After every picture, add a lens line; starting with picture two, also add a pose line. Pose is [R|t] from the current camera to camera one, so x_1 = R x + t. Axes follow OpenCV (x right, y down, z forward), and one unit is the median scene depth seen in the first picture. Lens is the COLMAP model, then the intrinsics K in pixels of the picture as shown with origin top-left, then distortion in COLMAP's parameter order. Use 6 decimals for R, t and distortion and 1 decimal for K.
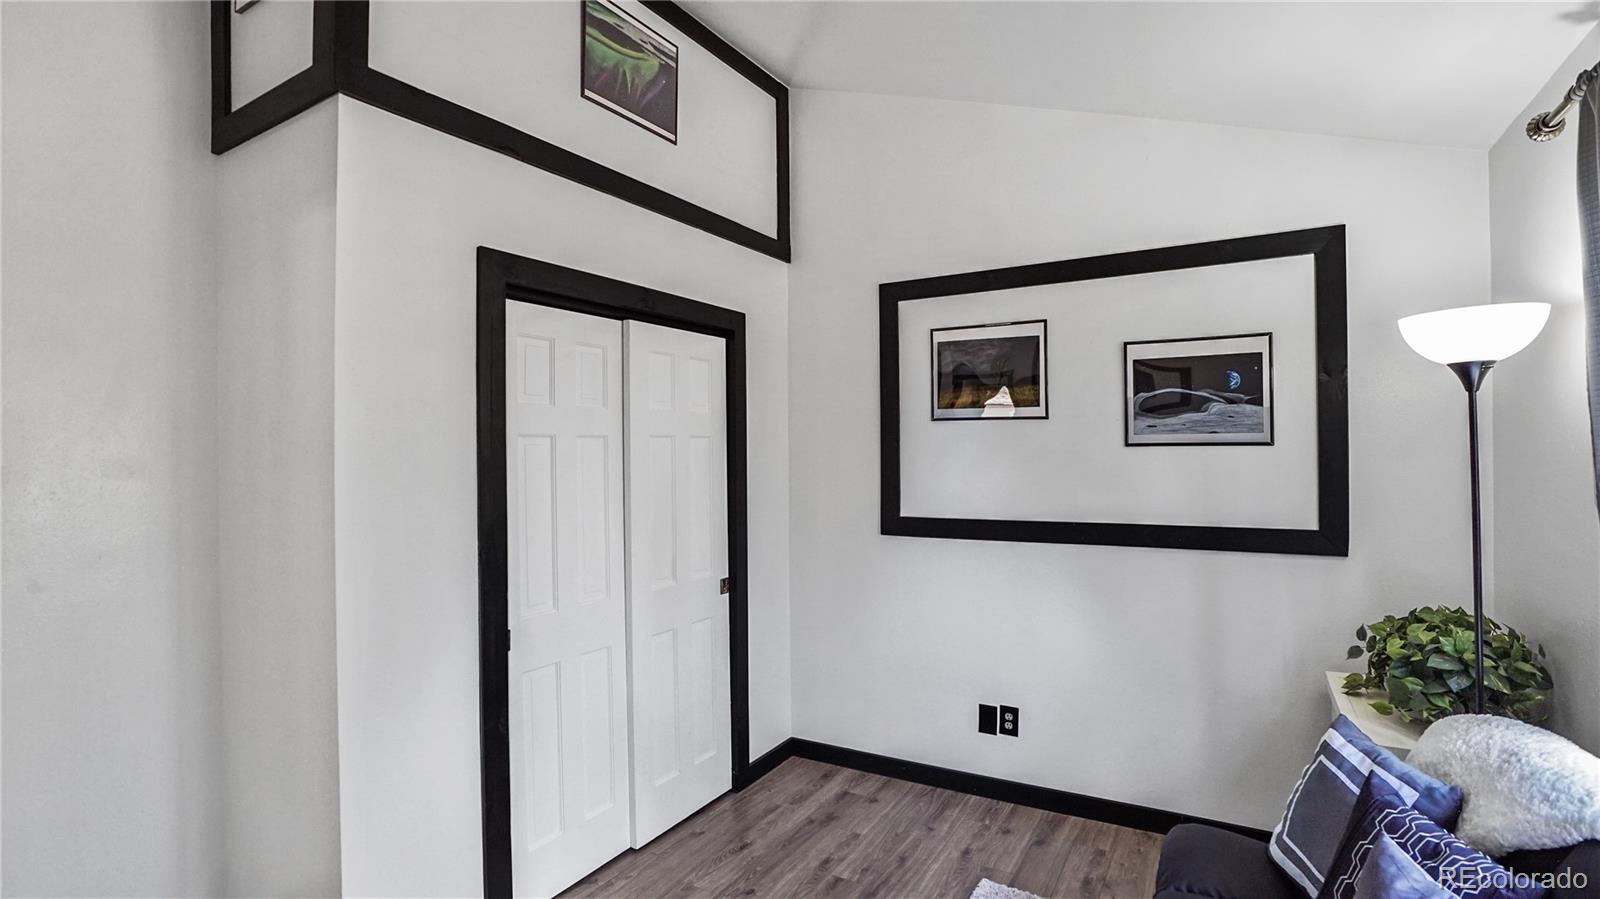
lens RADIAL K [[746.1, 0, 800.0], [0, 746.1, 449.5], [0, 0, 1]] dist [-0.072664, 0.032111]
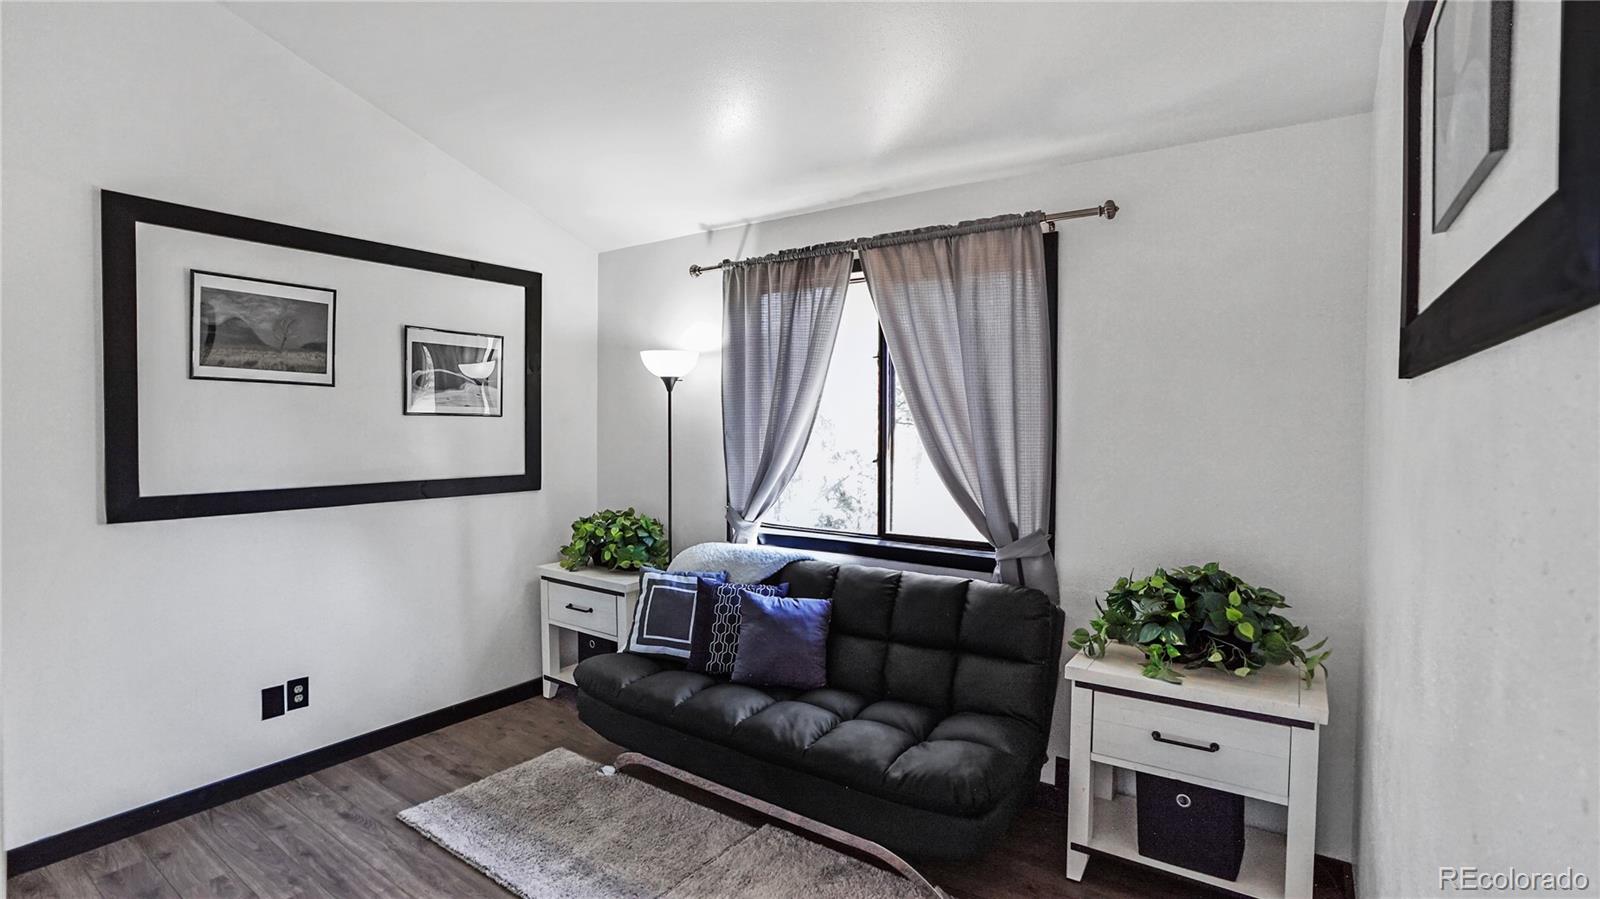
lens RADIAL K [[746.1, 0, 800.0], [0, 746.1, 449.5], [0, 0, 1]] dist [-0.072664, 0.032111]
pose [[0.068421, -0.020749, 0.997441, -0.635239], [-0.008013, 0.999740, 0.021346, 0.019670], [-0.997624, -0.009453, 0.068237, 0.280338]]
